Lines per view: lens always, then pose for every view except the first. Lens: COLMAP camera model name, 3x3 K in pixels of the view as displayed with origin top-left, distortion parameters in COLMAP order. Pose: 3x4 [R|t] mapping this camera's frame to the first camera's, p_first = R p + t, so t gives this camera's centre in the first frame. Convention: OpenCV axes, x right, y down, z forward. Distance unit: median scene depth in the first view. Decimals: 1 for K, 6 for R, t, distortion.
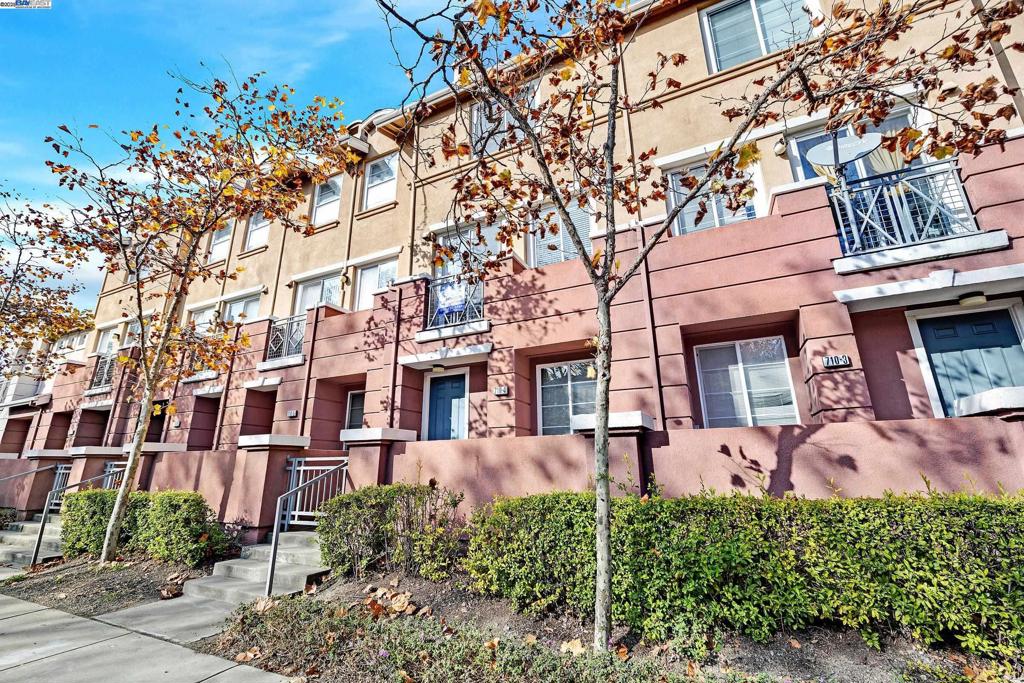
lens RADIAL K [[428.7, 0, 507.4], [0, 428.7, 341.4], [0, 0, 1]] dist [0.000052, 0.000308]
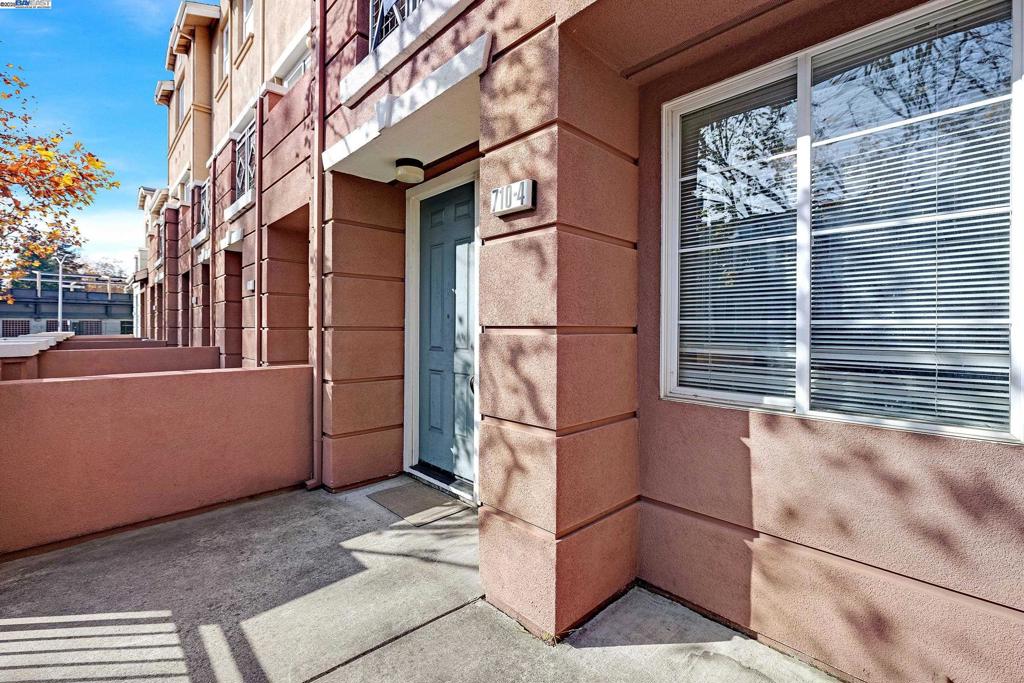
lens RADIAL K [[428.7, 0, 507.4], [0, 428.7, 341.4], [0, 0, 1]] dist [0.000052, 0.000308]
pose [[0.940905, 0.019526, -0.338107, 0.072121], [0.089102, 0.948894, 0.302757, 0.108855], [0.326740, -0.314992, 0.891079, 0.664306]]
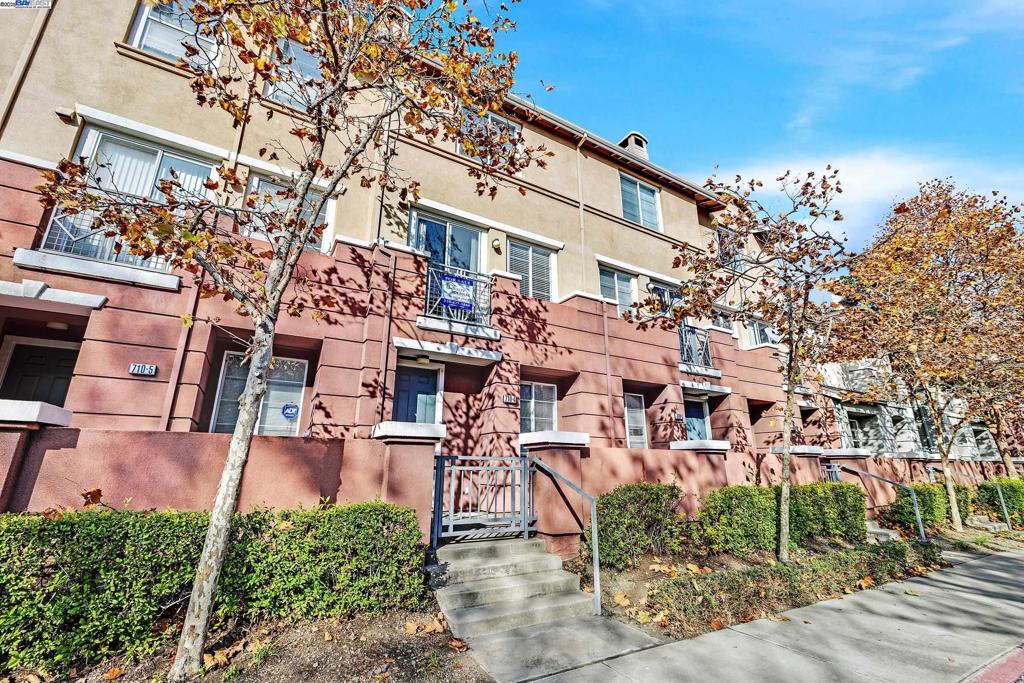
lens RADIAL K [[428.7, 0, 507.4], [0, 428.7, 341.4], [0, 0, 1]] dist [0.000052, 0.000308]
pose [[0.556070, 0.246384, 0.793777, -0.859302], [-0.247925, 0.960742, -0.124529, 0.102842], [-0.793297, -0.127551, 0.595324, 0.341518]]
